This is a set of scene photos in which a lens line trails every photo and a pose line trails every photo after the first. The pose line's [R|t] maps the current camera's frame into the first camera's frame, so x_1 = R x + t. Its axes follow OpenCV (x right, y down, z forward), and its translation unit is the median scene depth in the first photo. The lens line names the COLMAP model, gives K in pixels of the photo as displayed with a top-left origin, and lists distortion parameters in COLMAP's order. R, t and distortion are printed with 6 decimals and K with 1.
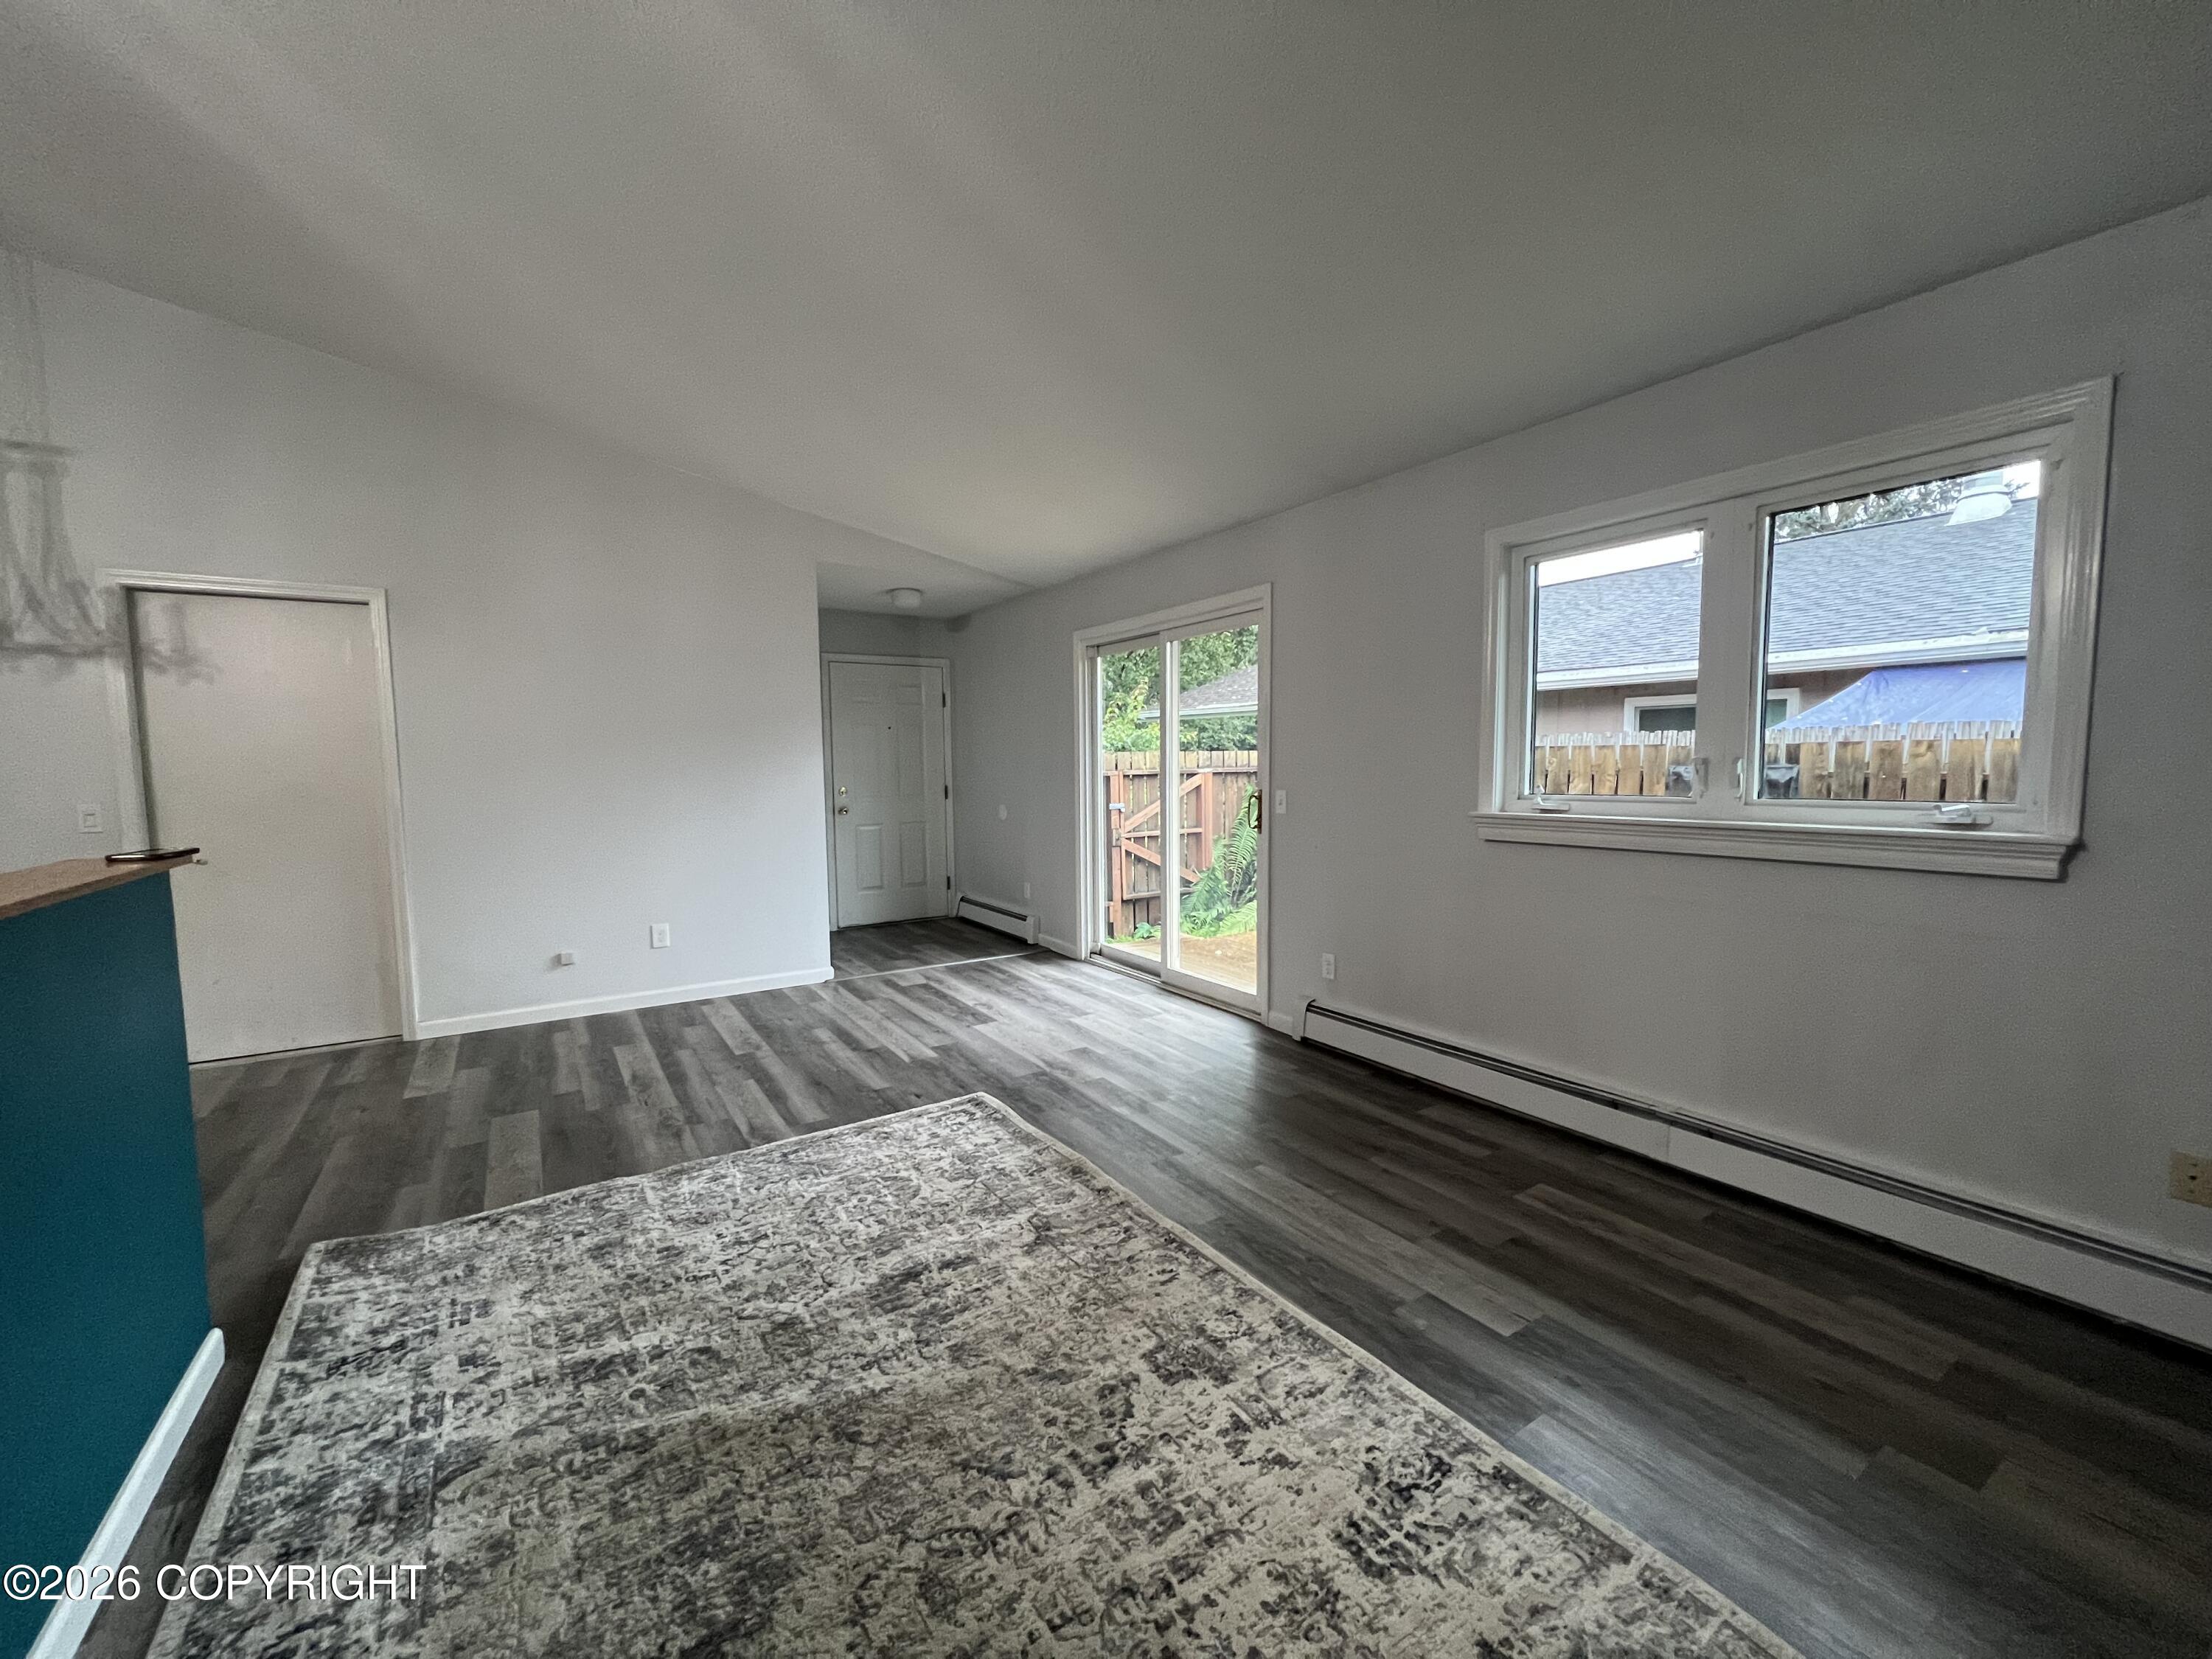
lens RADIAL K [[885.1, 0, 1096.4], [0, 885.1, 833.5], [0, 0, 1]] dist [-0.001414, 0.001179]
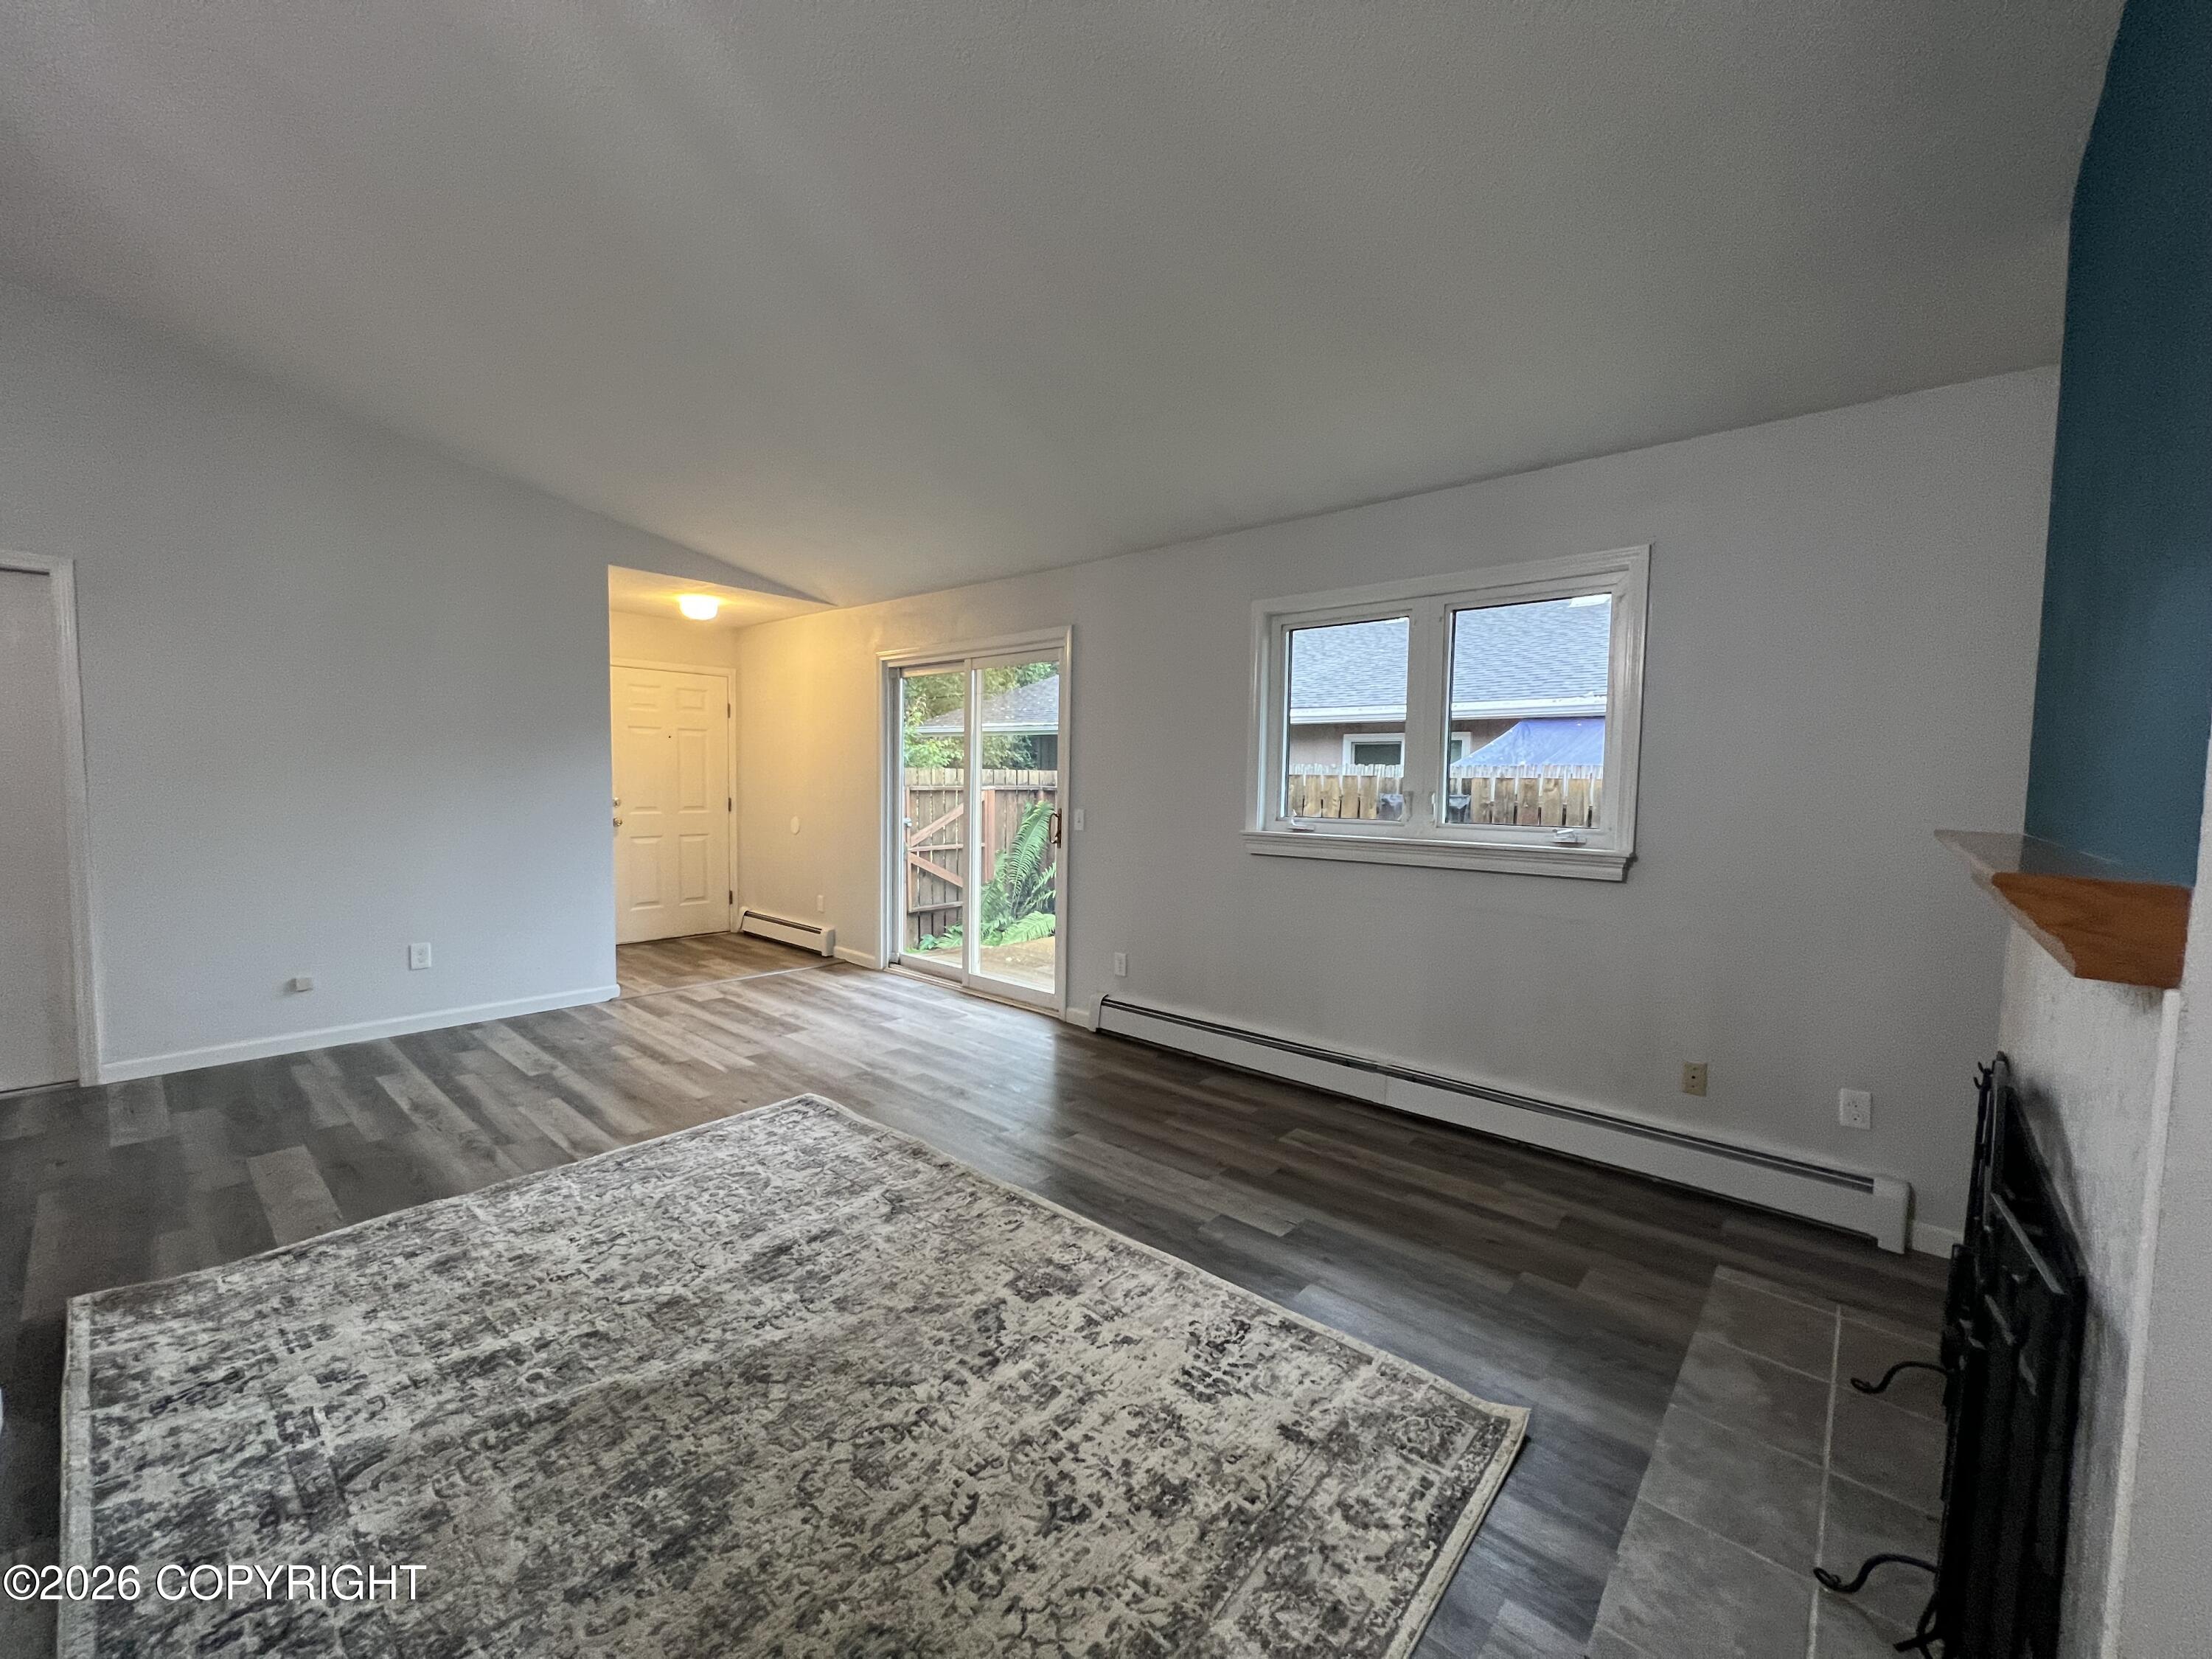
lens RADIAL K [[885.1, 0, 1096.5], [0, 885.1, 834.2], [0, 0, 1]] dist [-0.001414, 0.001179]
pose [[0.963312, 0.008613, 0.268247, -0.130174], [-0.004317, 0.999853, -0.016603, 0.002313], [-0.268351, 0.014836, 0.963207, -0.160285]]
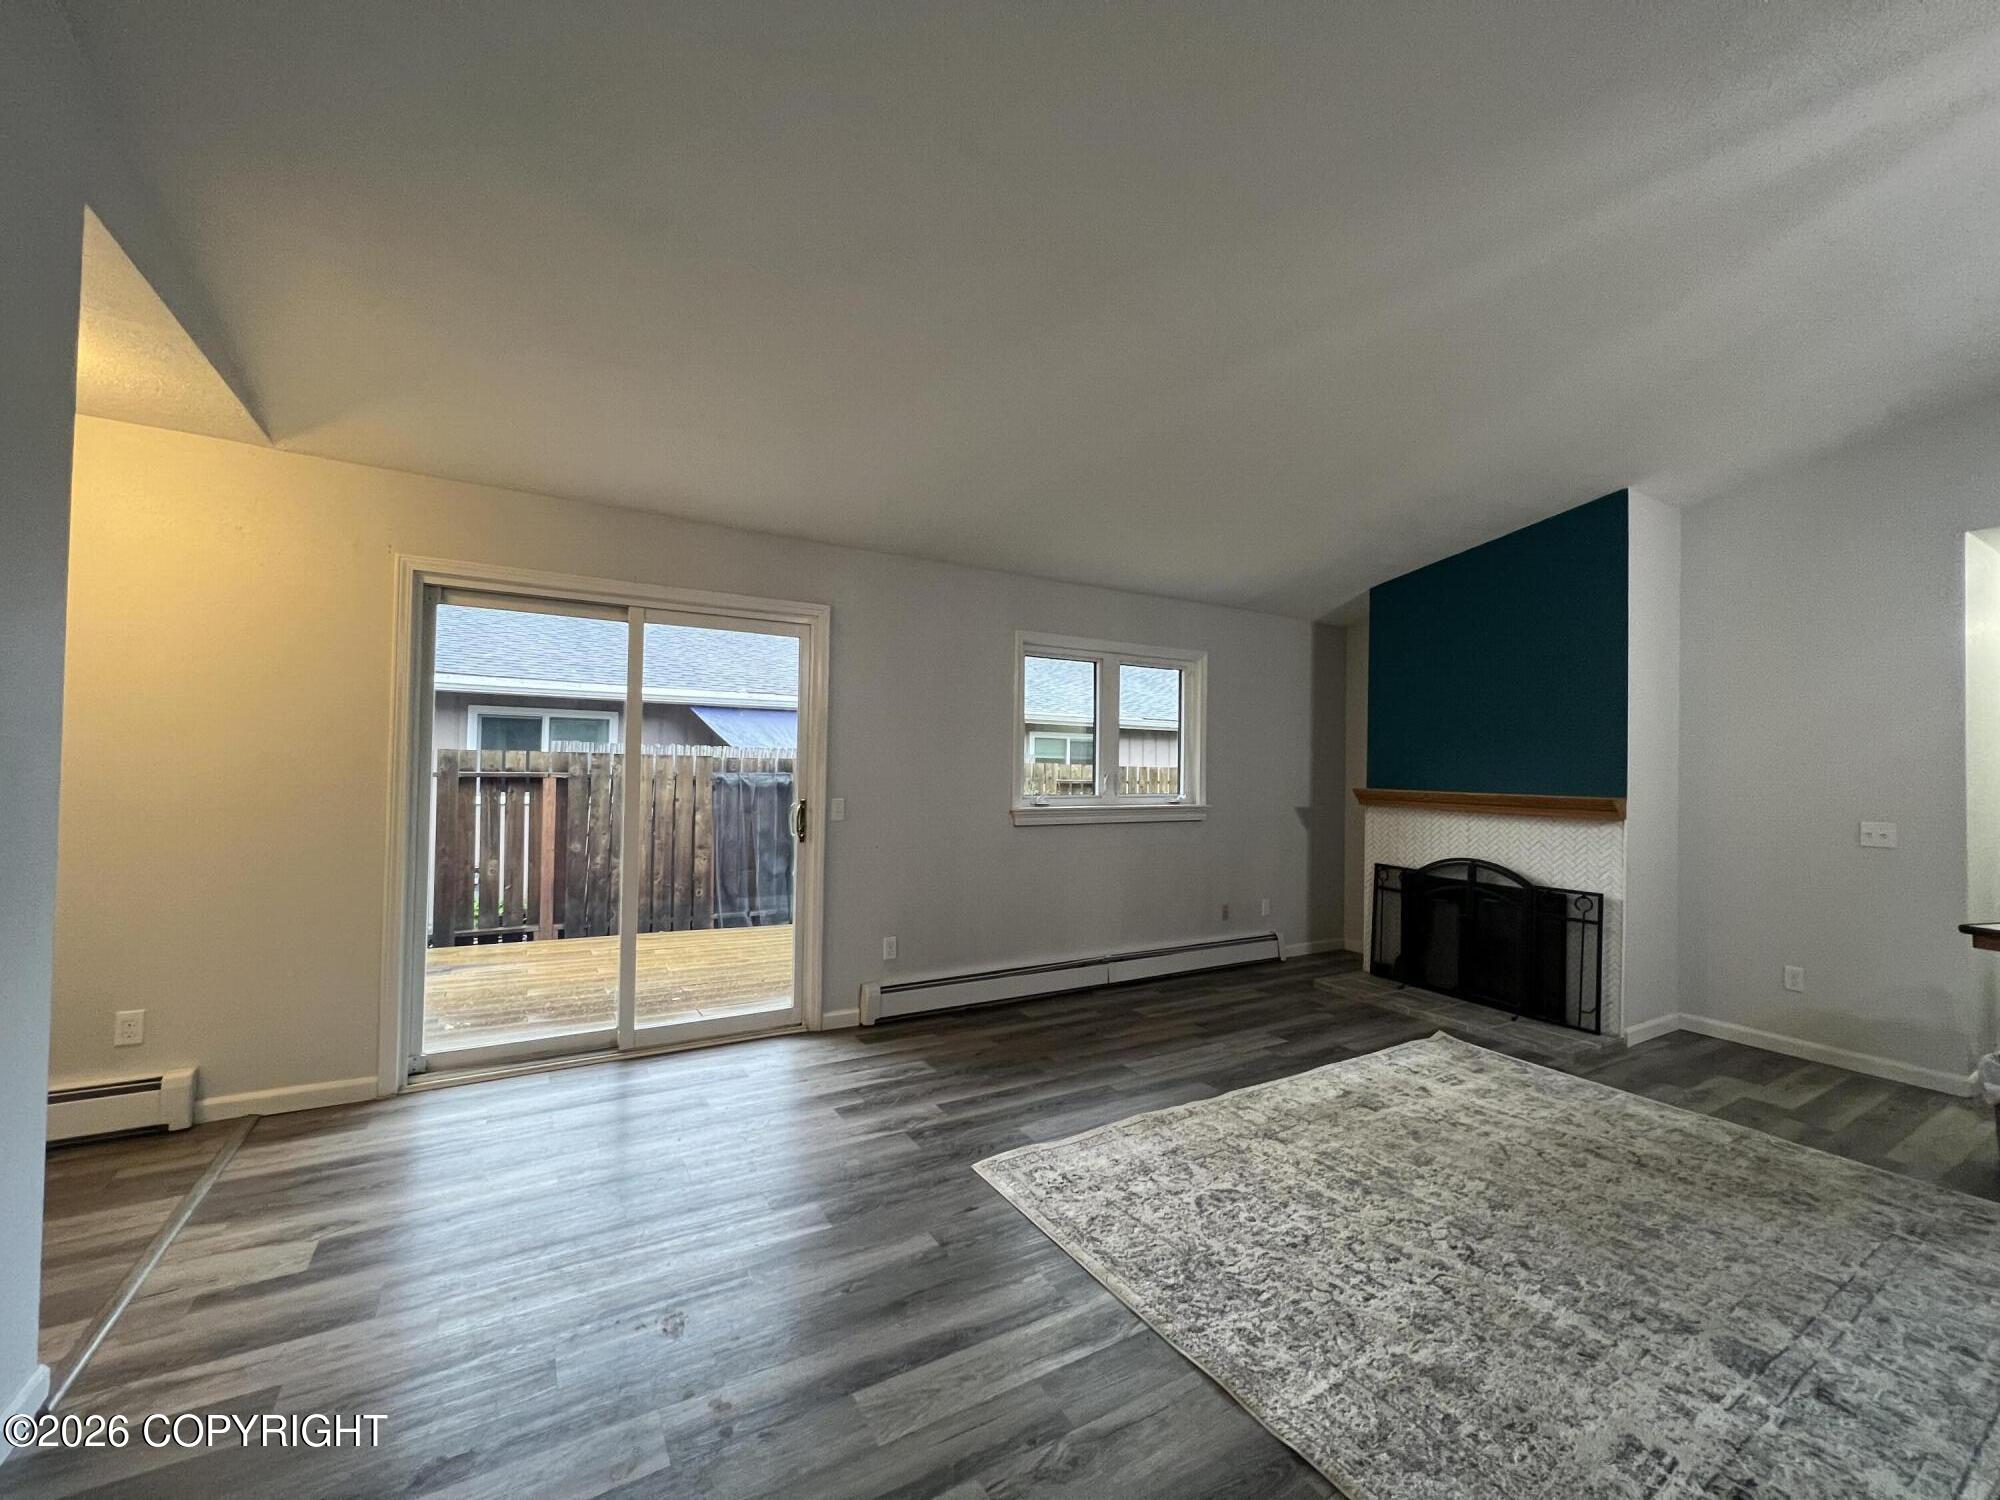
lens RADIAL K [[800.3, 0, 988.7], [0, 800.3, 753.5], [0, 0, 1]] dist [-0.001414, 0.001179]
pose [[0.041936, 0.025570, 0.998793, -1.376535], [0.062186, 0.997667, -0.028153, -0.118427], [-0.997183, 0.063291, 0.040248, 1.416073]]
